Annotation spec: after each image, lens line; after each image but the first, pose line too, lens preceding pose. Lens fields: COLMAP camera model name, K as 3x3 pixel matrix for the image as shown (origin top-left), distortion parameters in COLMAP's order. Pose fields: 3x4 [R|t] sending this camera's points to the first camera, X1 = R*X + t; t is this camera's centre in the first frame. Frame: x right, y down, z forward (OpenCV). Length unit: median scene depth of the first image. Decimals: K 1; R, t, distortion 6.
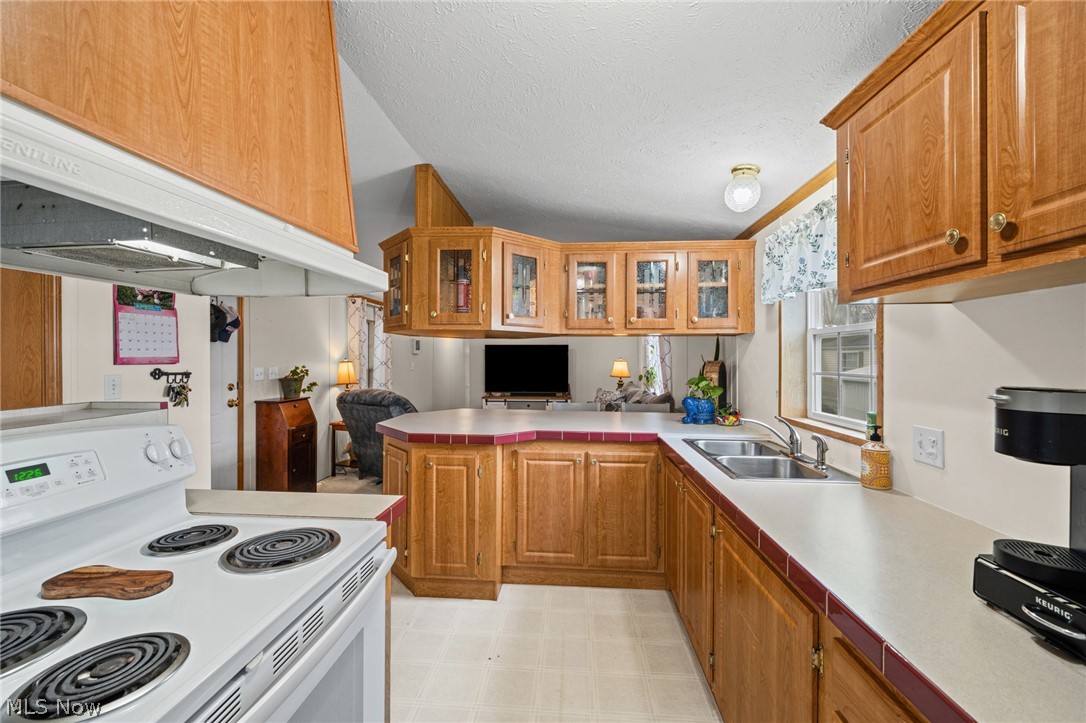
lens RADIAL K [[429.0, 0, 541.0], [0, 429.0, 354.8], [0, 0, 1]] dist [0.000348, 0.000340]
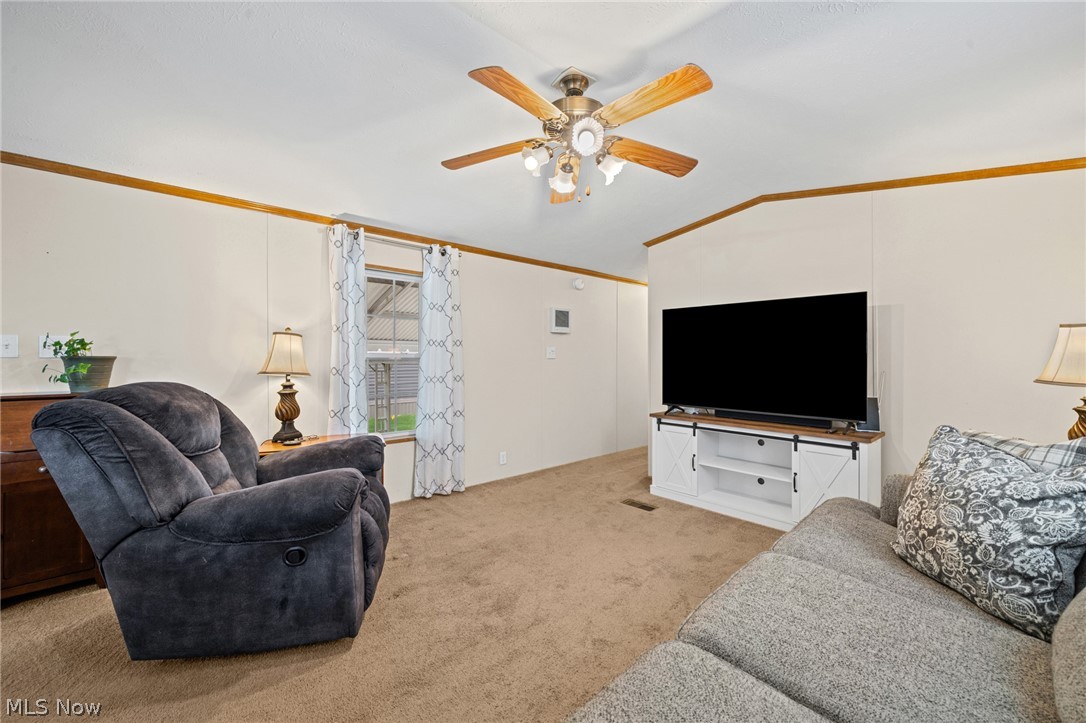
lens RADIAL K [[427.7, 0, 544.3], [0, 427.7, 360.7], [0, 0, 1]] dist [-0.000184, 0.000176]
pose [[0.727300, 0.012508, -0.686206, 0.350673], [0.000156, 0.999831, 0.018390, 0.078482], [0.686320, -0.013482, 0.727175, 1.633597]]
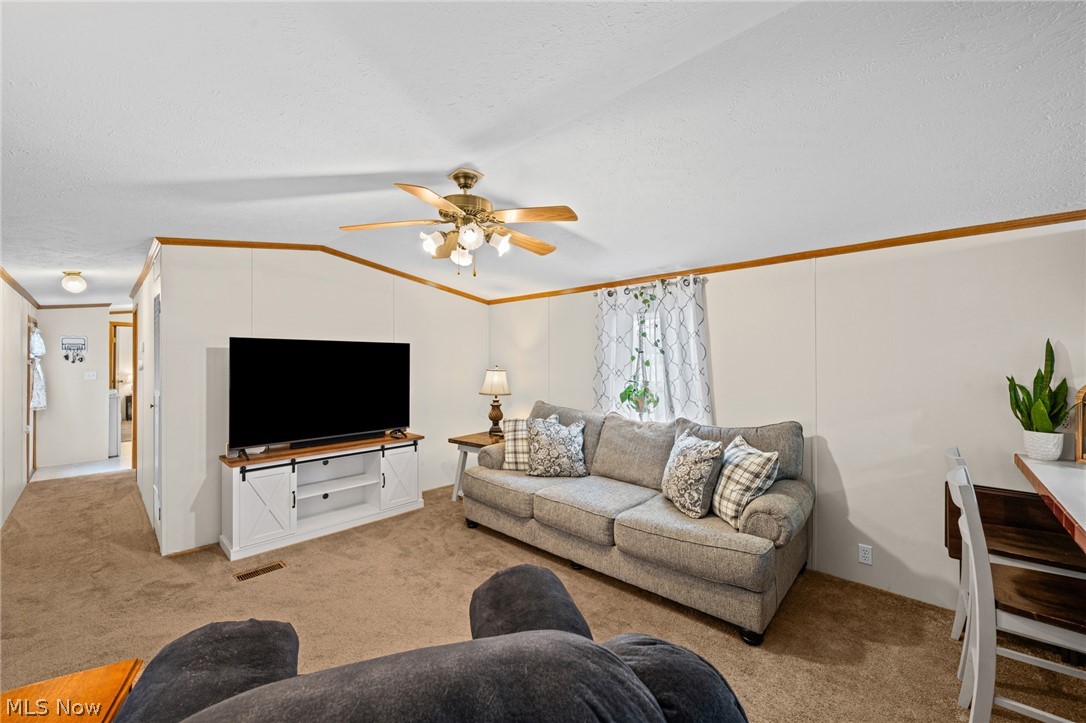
lens RADIAL K [[429.0, 0, 541.0], [0, 429.0, 354.8], [0, 0, 1]] dist [0.000348, 0.000340]
pose [[0.630567, 0.013848, 0.776011, -0.819873], [-0.013652, 0.999884, -0.006750, -0.029315], [-0.776015, -0.006338, 0.630683, 1.499303]]
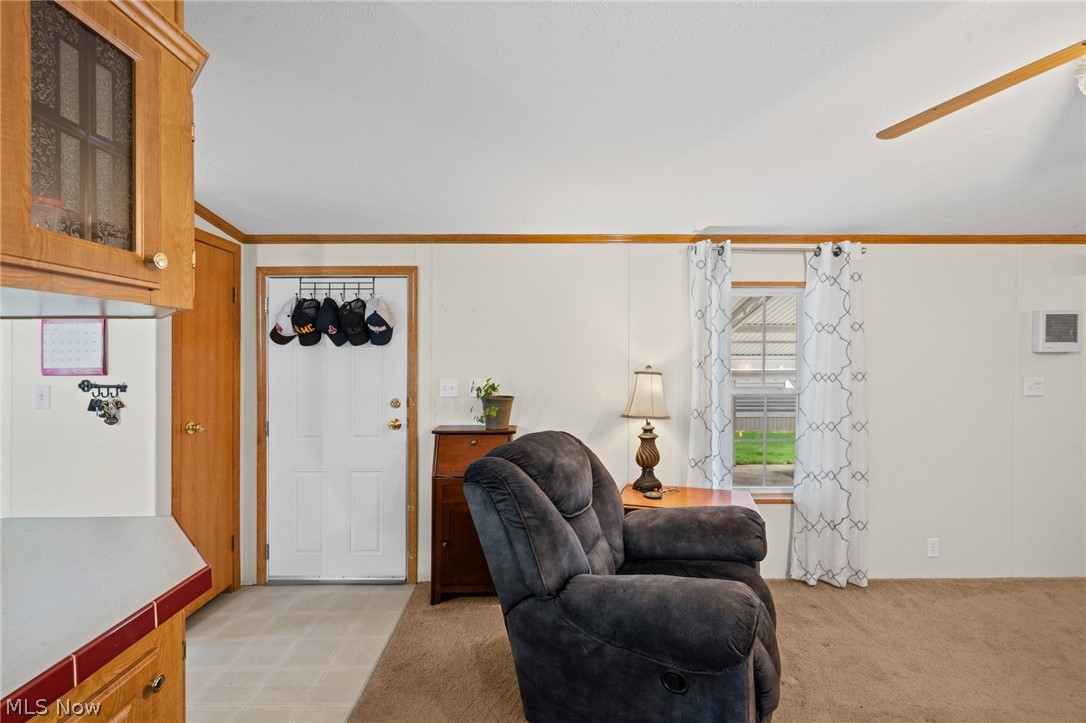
lens RADIAL K [[478.4, 0, 540.6], [0, 478.4, 359.2], [0, 0, 1]] dist [0.000040, -0.000228]
pose [[0.094022, 0.006245, -0.995551, 0.199388], [0.007880, 0.999944, 0.007017, -0.011111], [0.995539, -0.008505, 0.093968, 1.627541]]
